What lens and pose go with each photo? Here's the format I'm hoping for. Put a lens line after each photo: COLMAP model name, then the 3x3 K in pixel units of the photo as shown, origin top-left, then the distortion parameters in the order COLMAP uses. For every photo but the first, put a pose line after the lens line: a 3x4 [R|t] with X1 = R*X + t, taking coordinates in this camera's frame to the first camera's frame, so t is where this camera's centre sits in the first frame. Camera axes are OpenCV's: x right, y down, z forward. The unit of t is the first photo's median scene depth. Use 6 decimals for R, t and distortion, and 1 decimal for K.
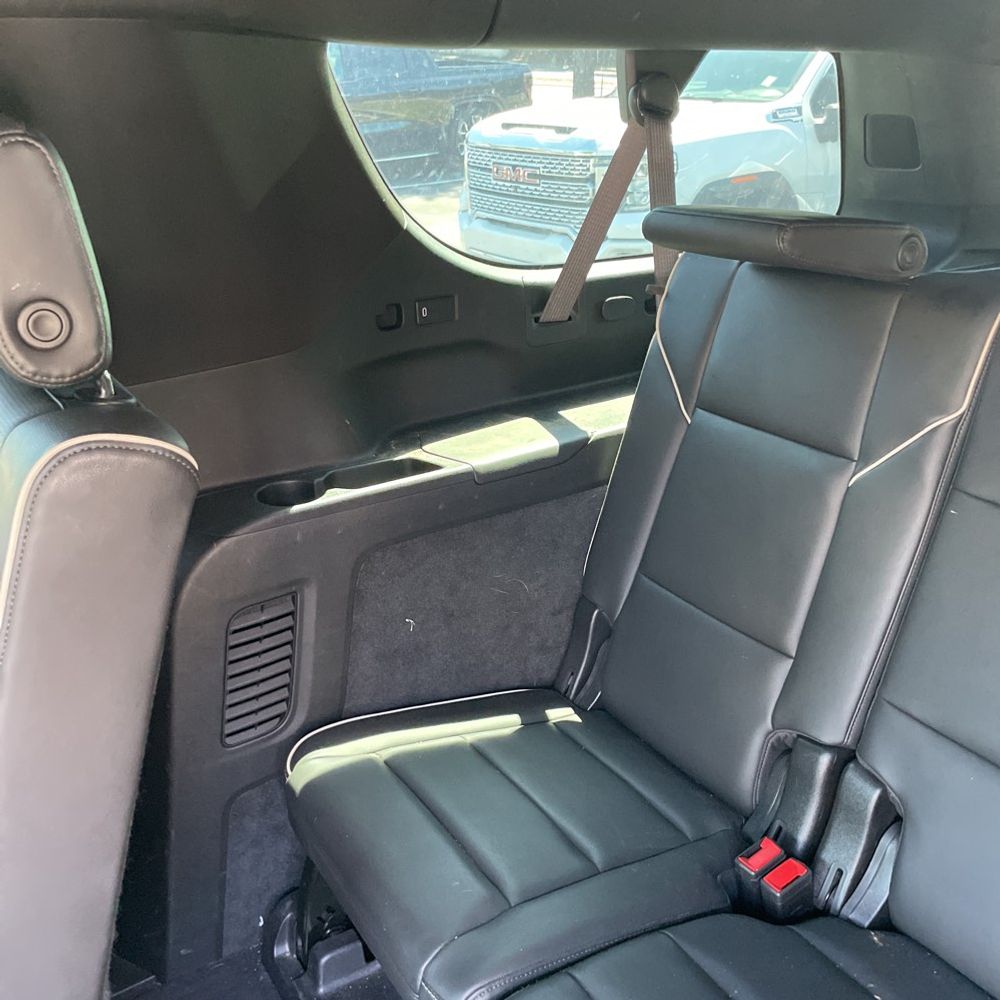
lens RADIAL K [[980.9, 0, 501.3], [0, 980.9, 501.3], [0, 0, 1]] dist [0.123399, -0.201883]
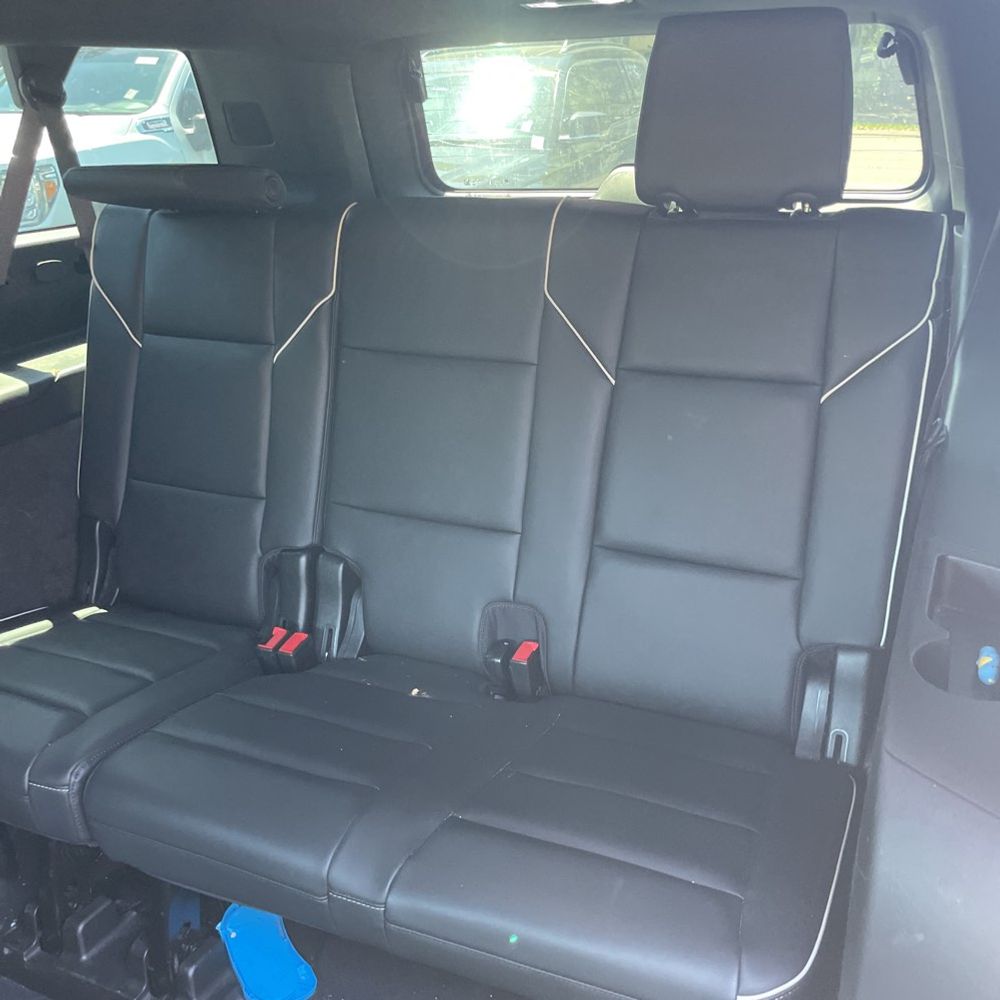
lens RADIAL K [[1017.3, 0, 489.6], [0, 1017.3, 484.9], [0, 0, 1]] dist [0.093109, -0.145614]
pose [[0.847678, -0.211291, 0.486619, -0.093427], [0.231179, 0.972713, 0.019647, 0.155486], [-0.477492, 0.095842, 0.873393, -0.280785]]
